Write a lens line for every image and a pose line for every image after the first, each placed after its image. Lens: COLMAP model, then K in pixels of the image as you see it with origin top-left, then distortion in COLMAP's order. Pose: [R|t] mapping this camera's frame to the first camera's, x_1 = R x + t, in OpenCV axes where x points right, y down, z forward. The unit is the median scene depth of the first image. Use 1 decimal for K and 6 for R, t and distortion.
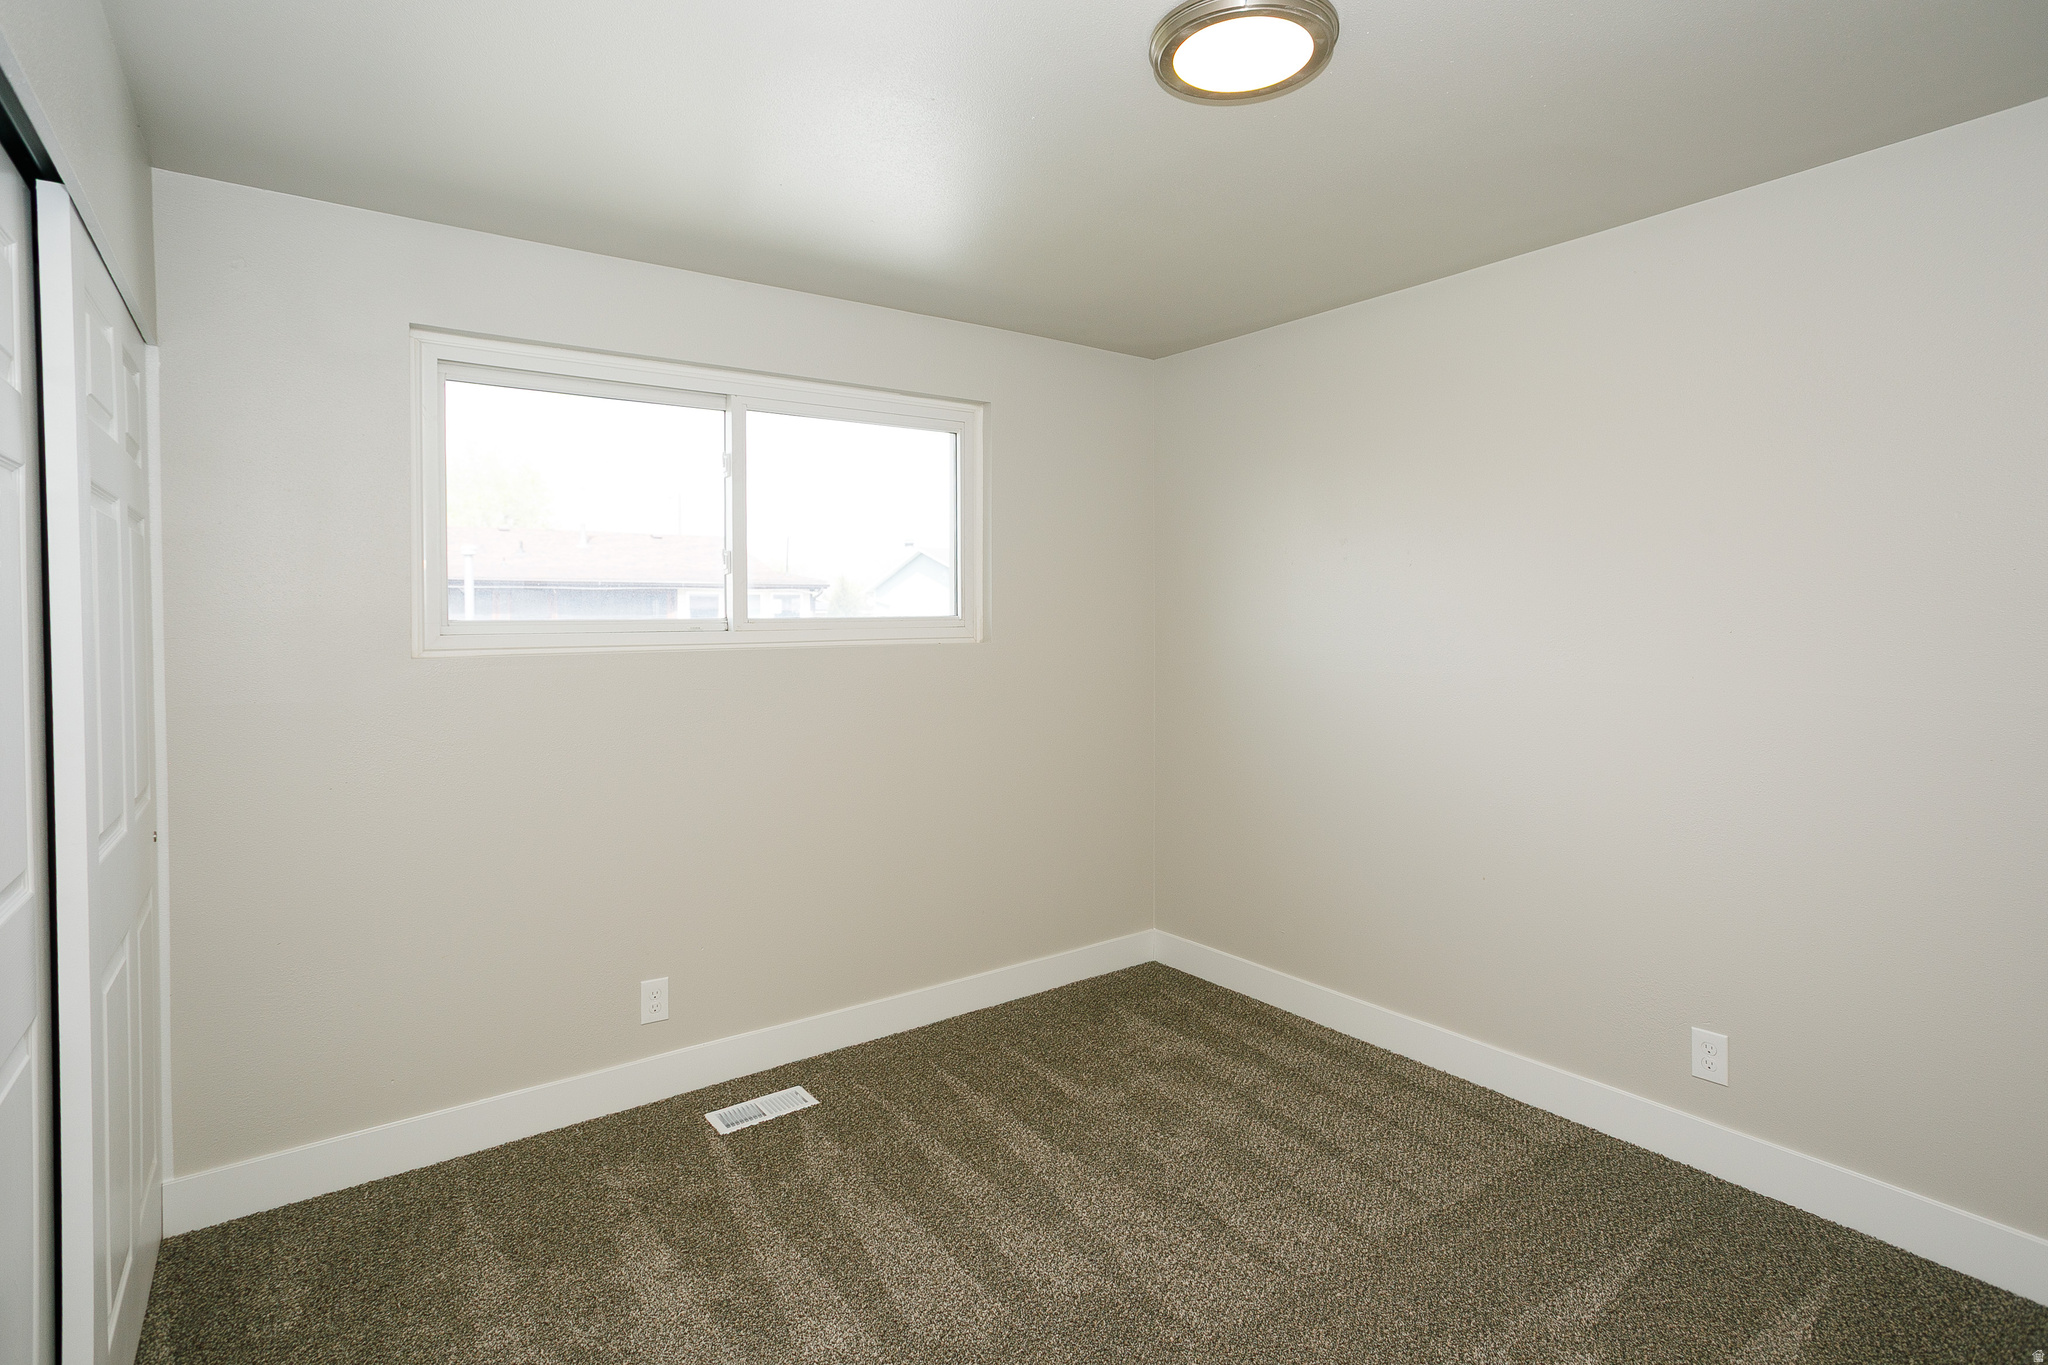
lens RADIAL K [[1016.5, 0, 1026.4], [0, 1016.5, 646.6], [0, 0, 1]] dist [-0.048170, 0.023344]
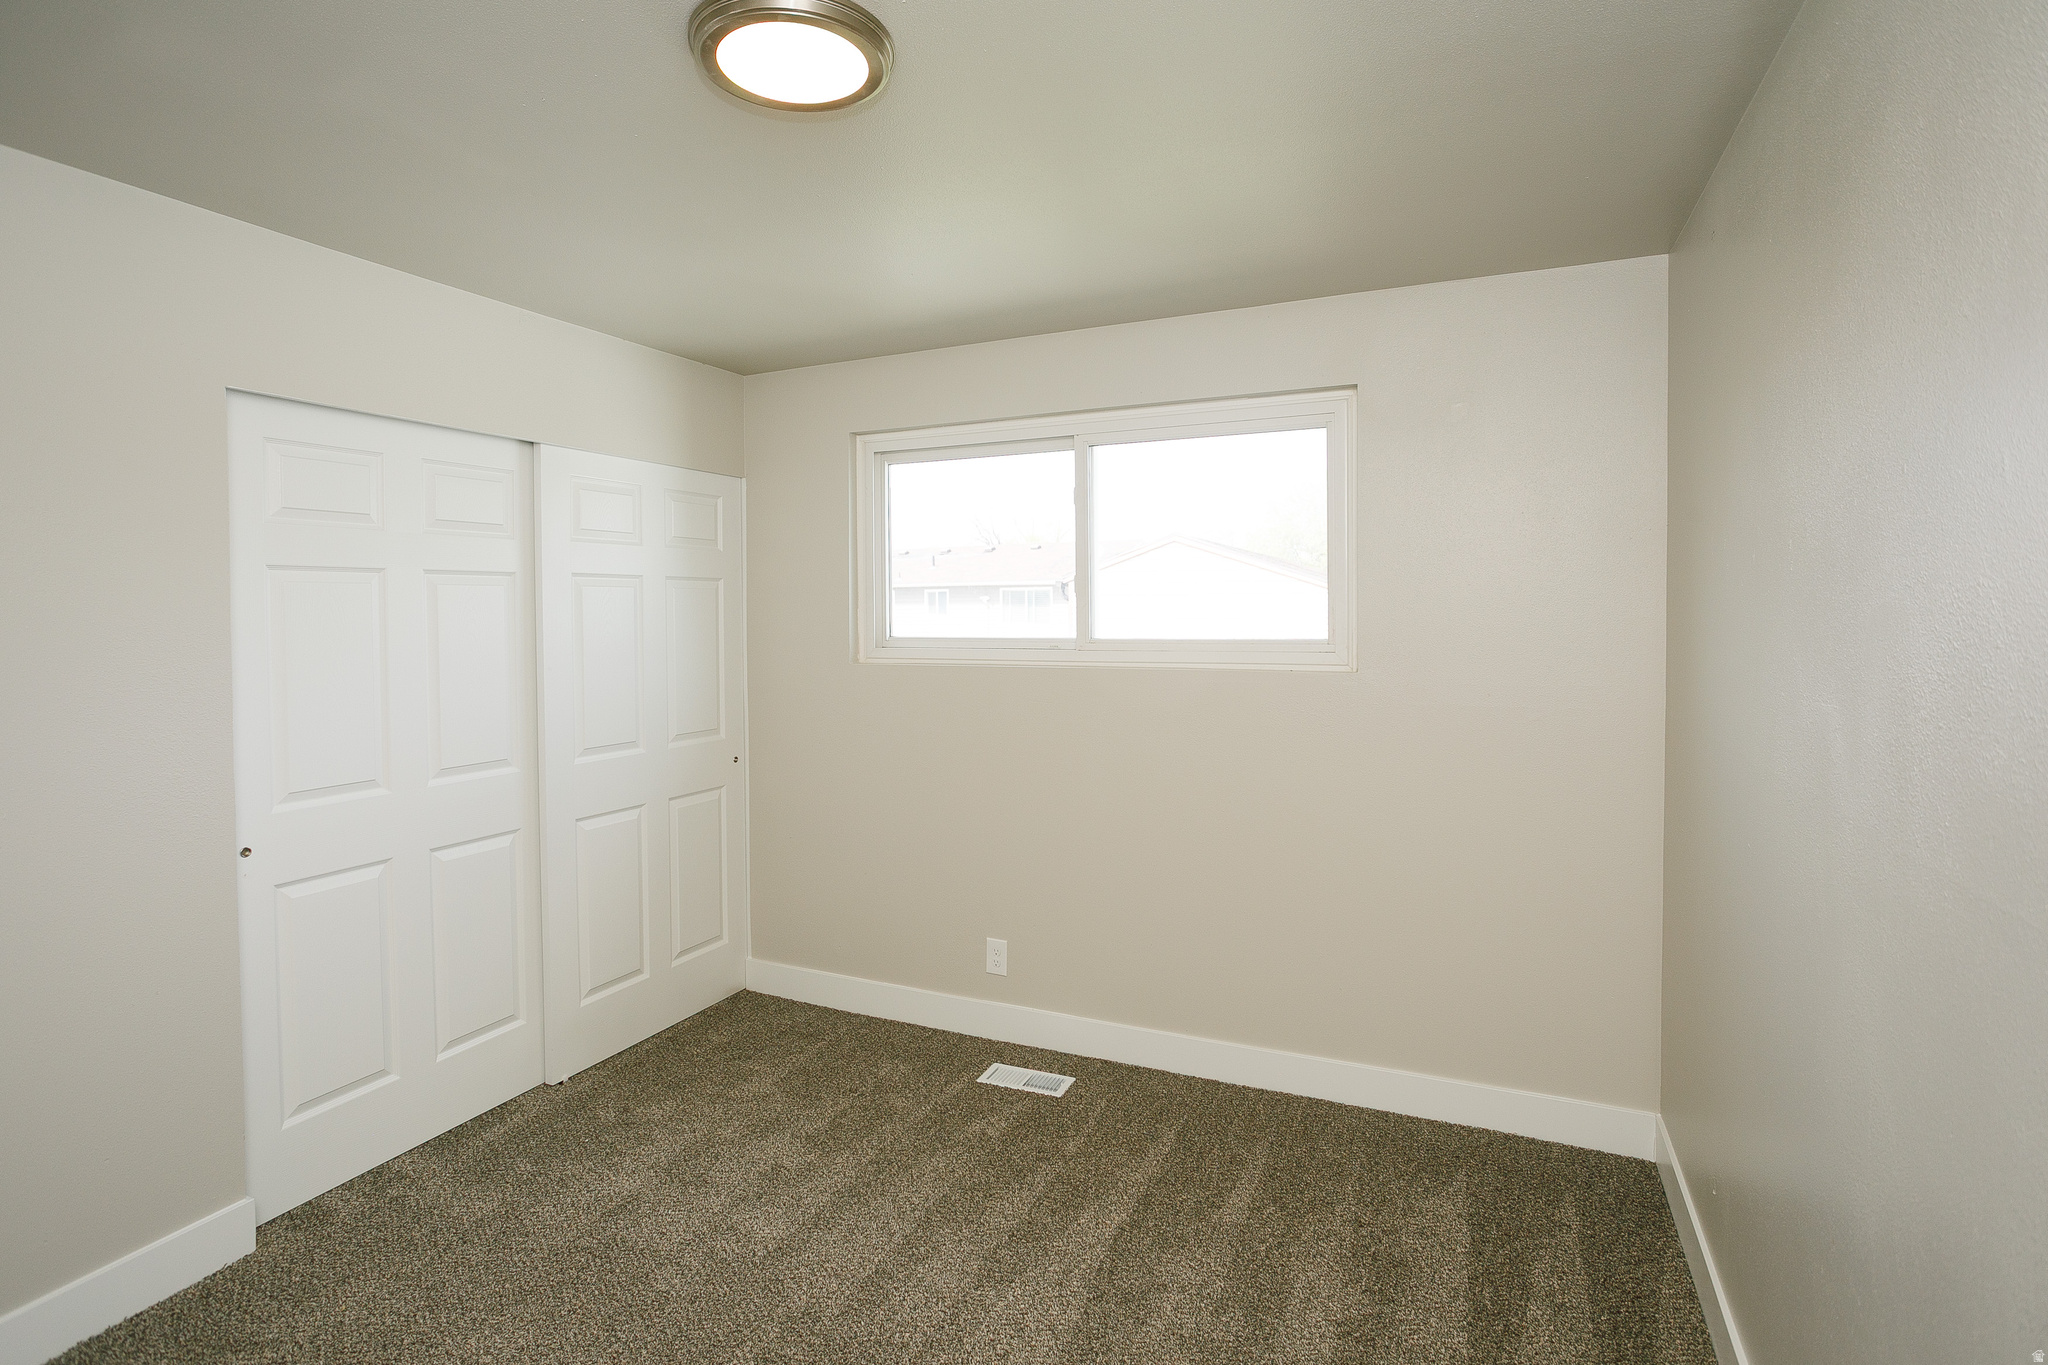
lens RADIAL K [[1016.5, 0, 1026.4], [0, 1016.5, 646.6], [0, 0, 1]] dist [-0.048170, 0.023344]
pose [[0.471030, 0.037951, -0.881301, 0.671174], [-0.020487, 0.999275, 0.032082, -0.055024], [0.881879, 0.002944, 0.471466, 0.443169]]
